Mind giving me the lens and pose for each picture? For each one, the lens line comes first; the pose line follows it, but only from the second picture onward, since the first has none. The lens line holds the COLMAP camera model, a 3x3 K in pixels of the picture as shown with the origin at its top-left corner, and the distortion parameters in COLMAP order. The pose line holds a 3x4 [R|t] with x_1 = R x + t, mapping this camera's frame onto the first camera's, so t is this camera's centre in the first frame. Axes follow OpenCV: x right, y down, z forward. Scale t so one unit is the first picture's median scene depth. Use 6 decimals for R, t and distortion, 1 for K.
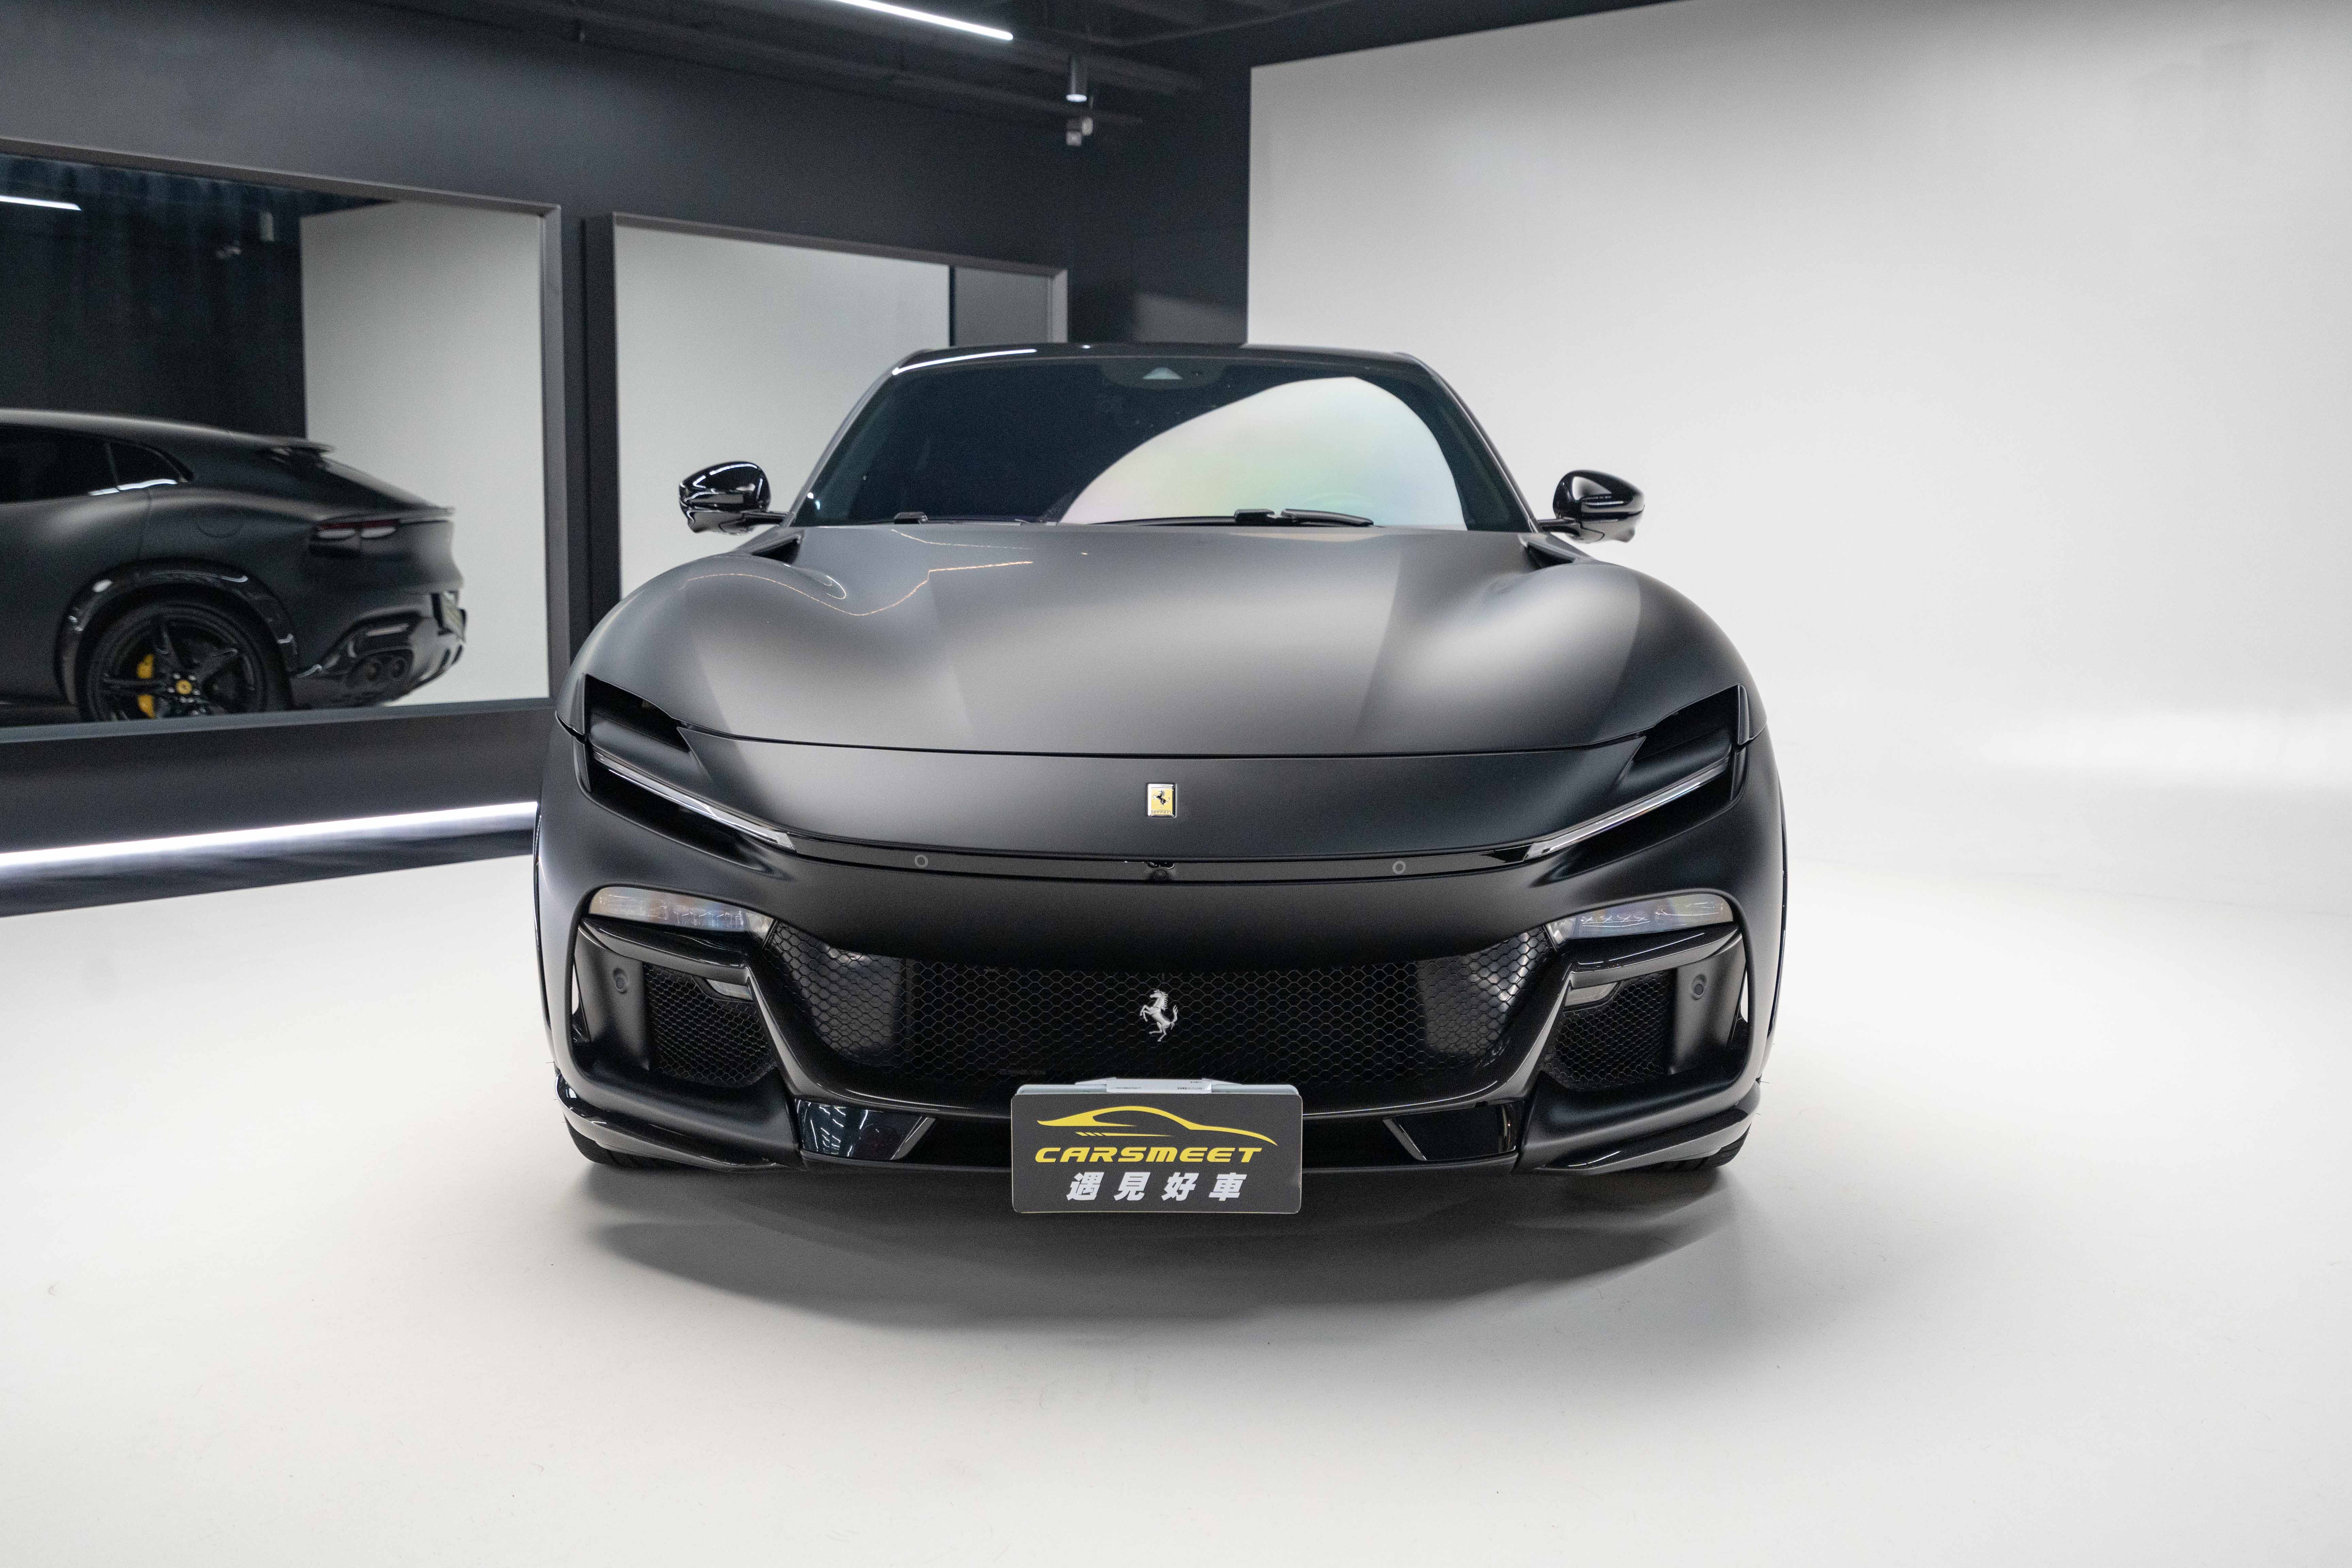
lens RADIAL K [[2390.1, 0, 1176.0], [0, 2390.1, 784.0], [0, 0, 1]] dist [0.005500, 0.002718]
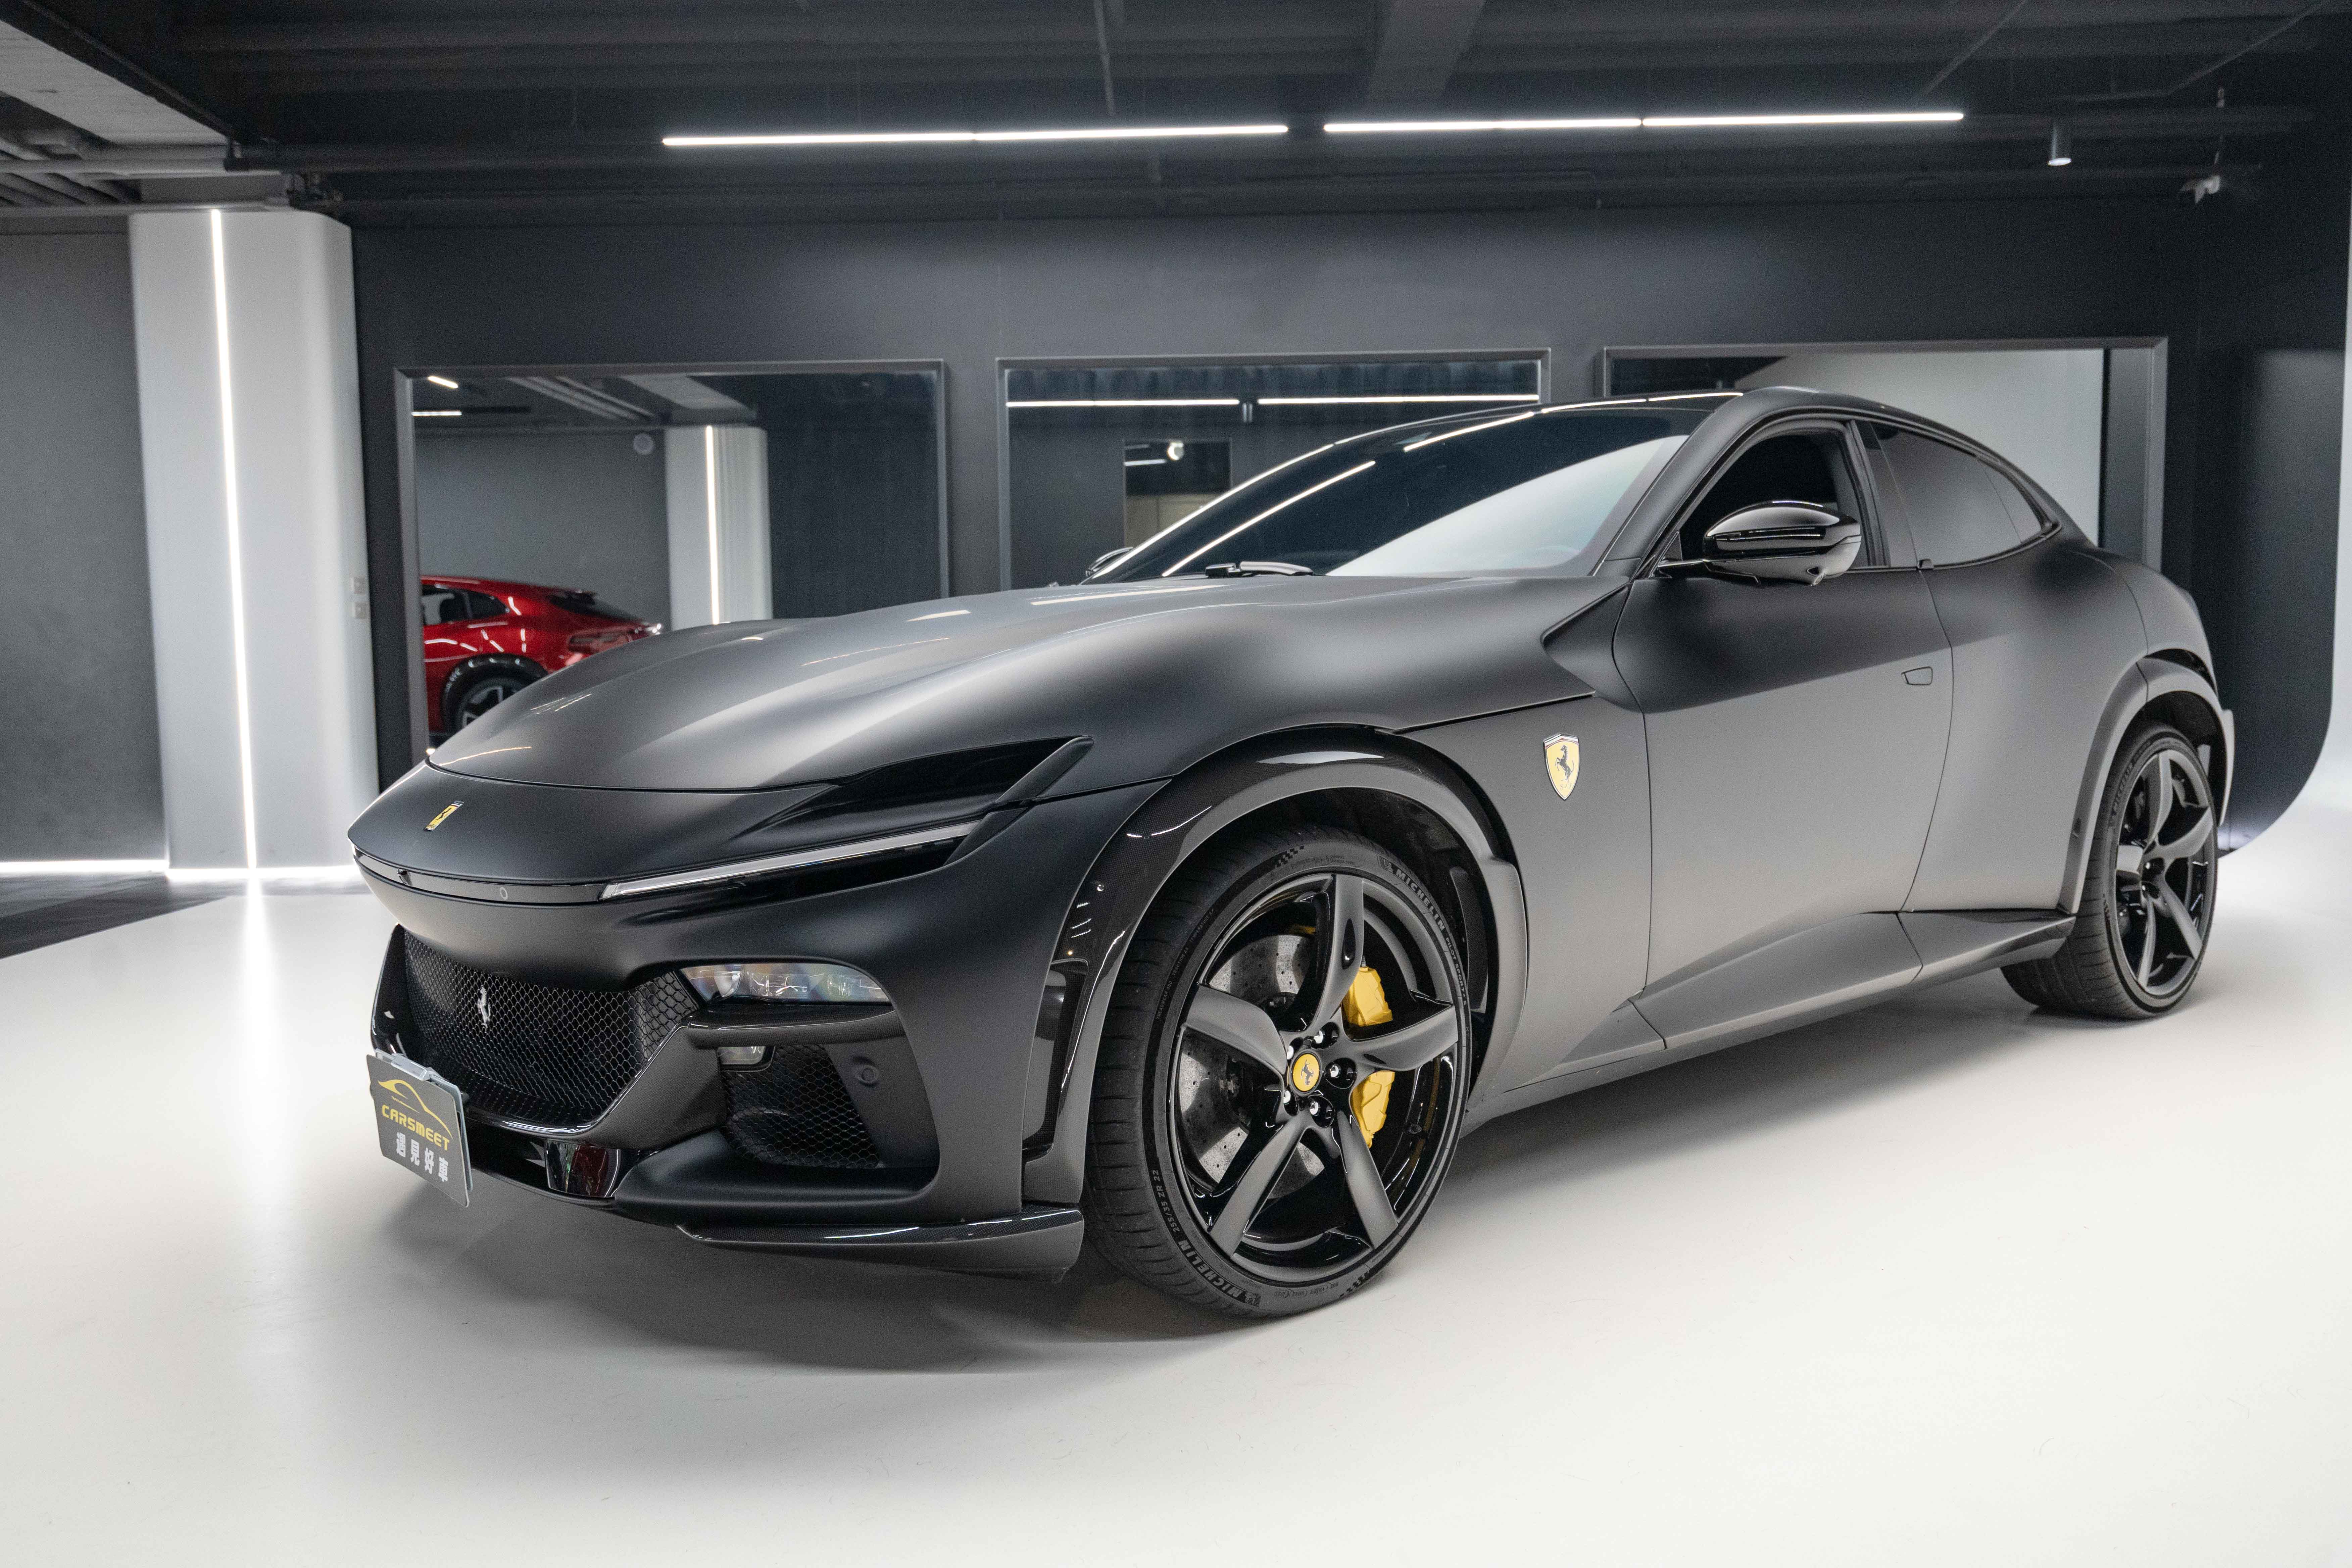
lens RADIAL K [[1795.9, 0, 1170.7], [0, 1795.9, 811.2], [0, 0, 1]] dist [0.005732, -0.004436]
pose [[0.639055, 0.054047, -0.767260, 0.311350], [-0.061848, 0.997909, 0.018781, -0.011927], [0.766670, 0.035452, 0.641061, 0.260348]]
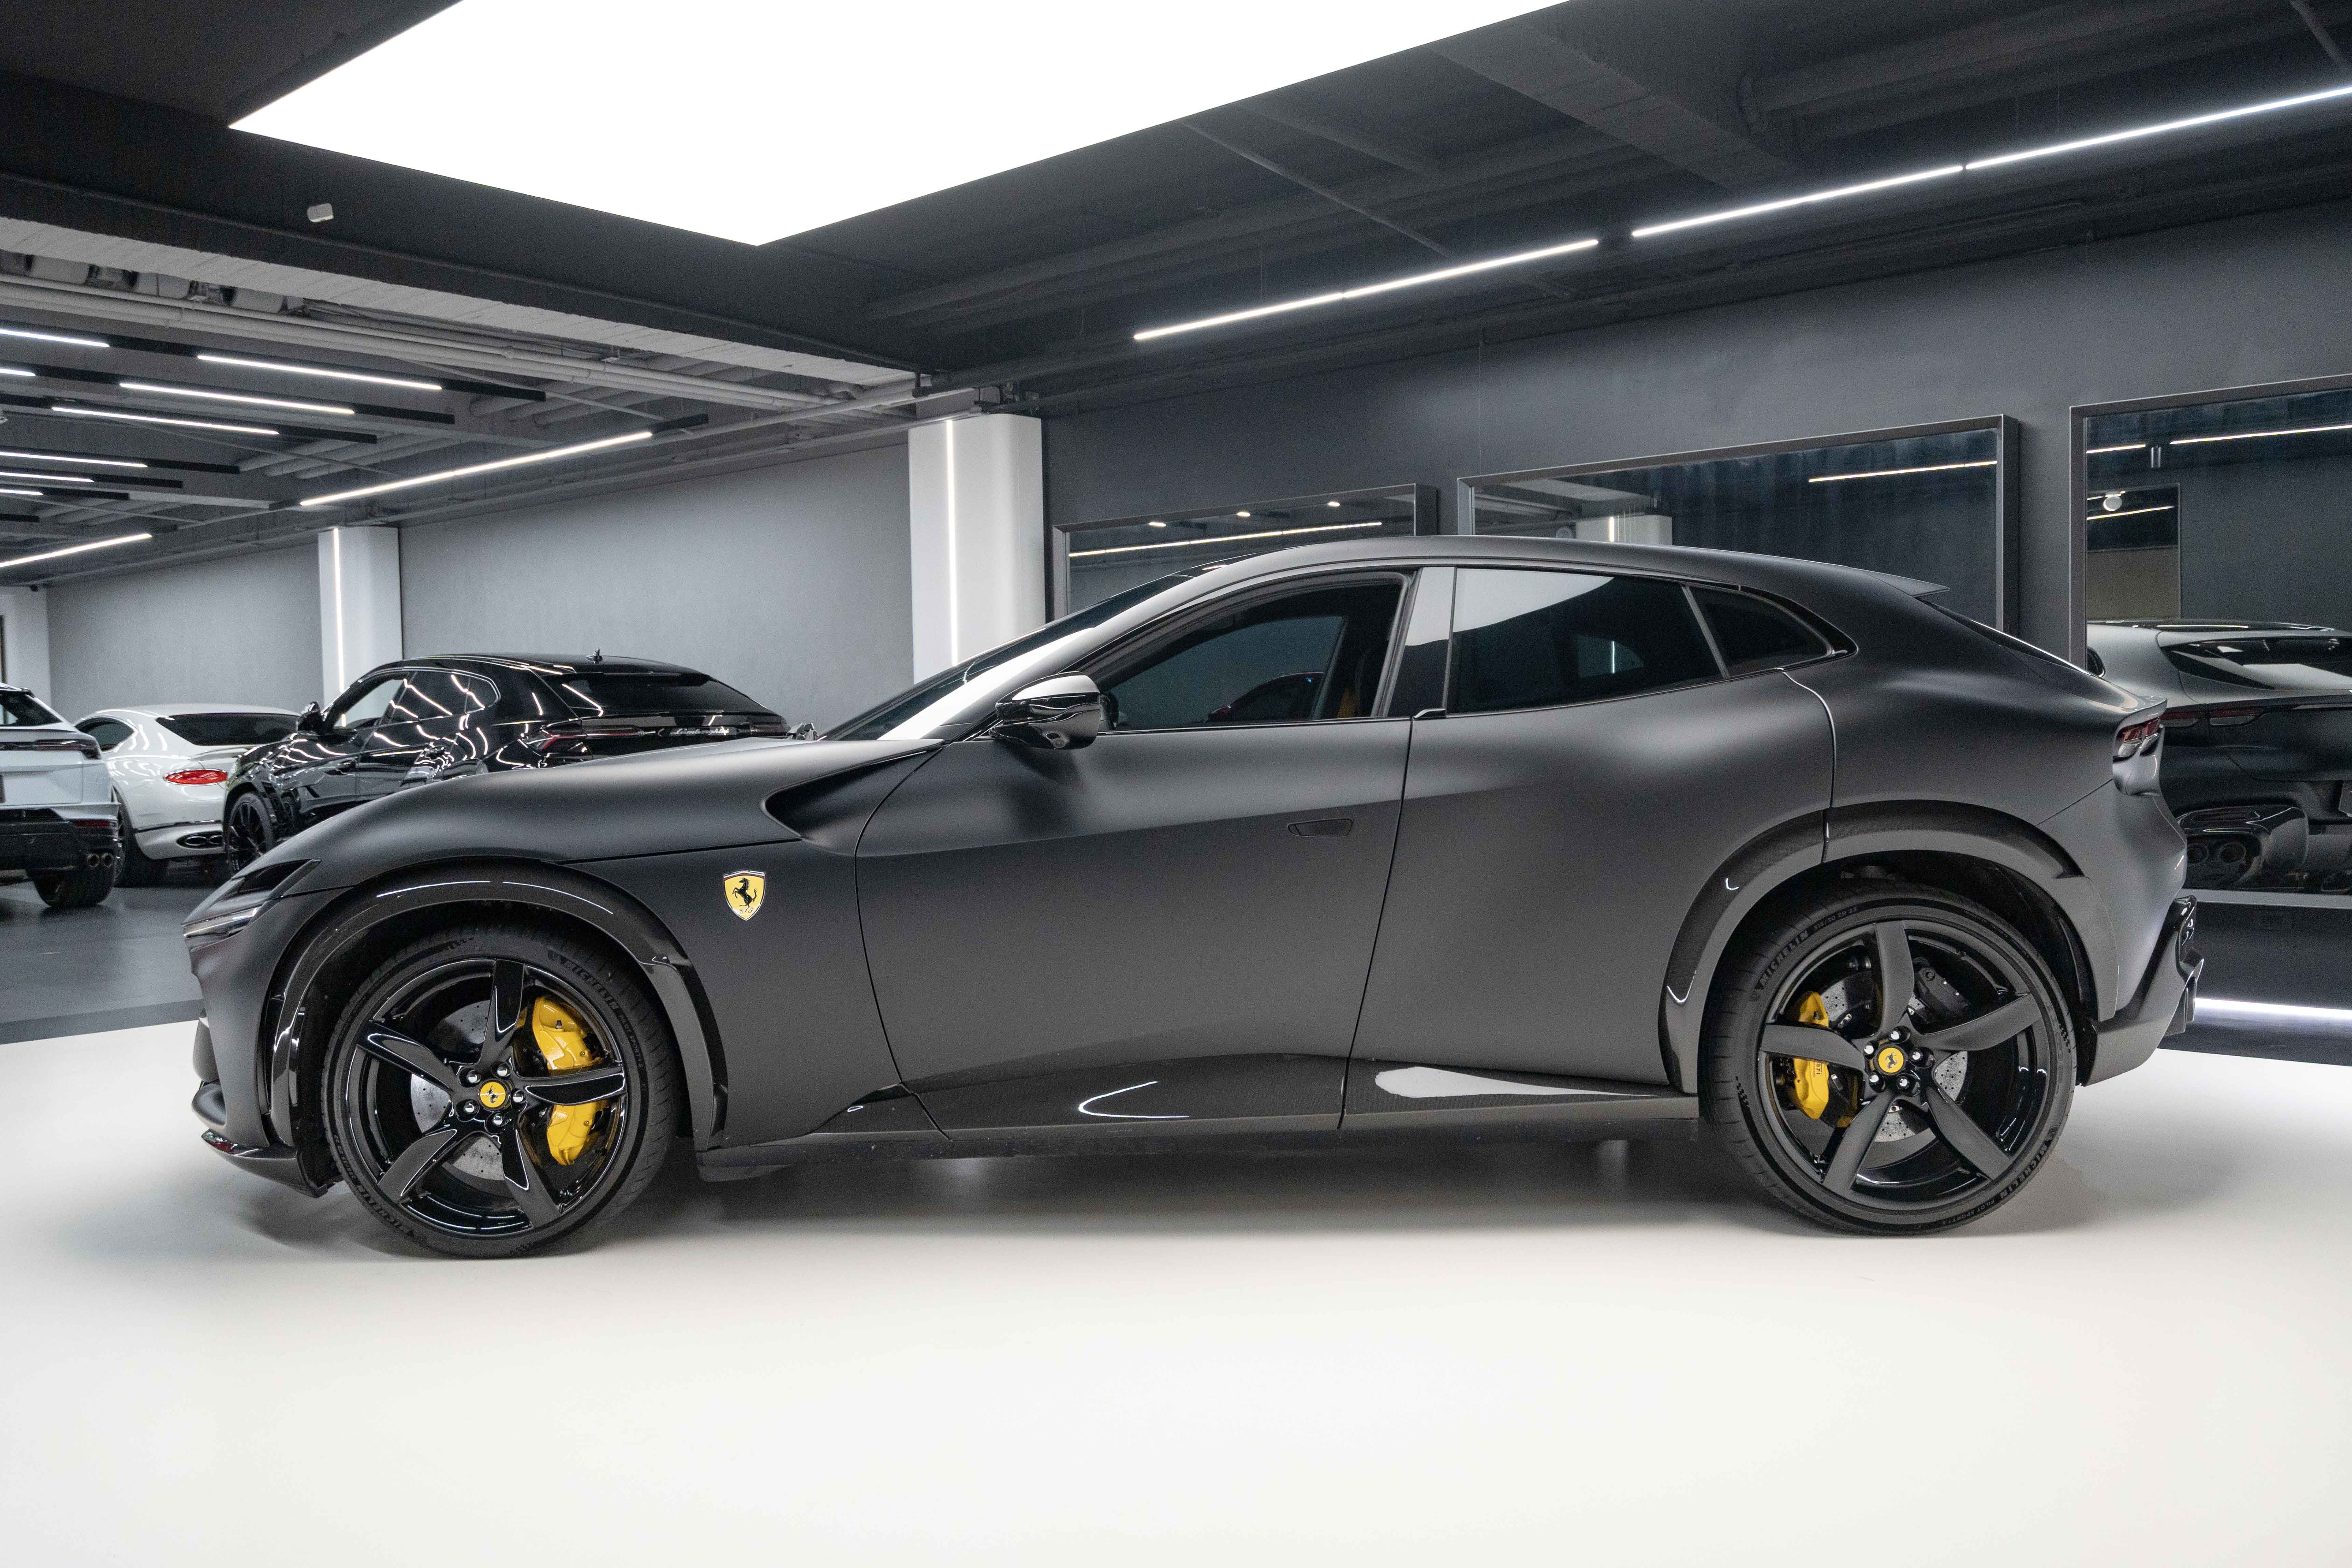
lens RADIAL K [[1889.4, 0, 1176.0], [0, 1889.4, 784.0], [0, 0, 1]] dist [0.000042, -0.000304]
pose [[-0.005366, 0.020428, -0.999777, 0.559258], [-0.086132, 0.996066, 0.020815, -0.064214], [0.996269, 0.086224, -0.003585, 0.637649]]
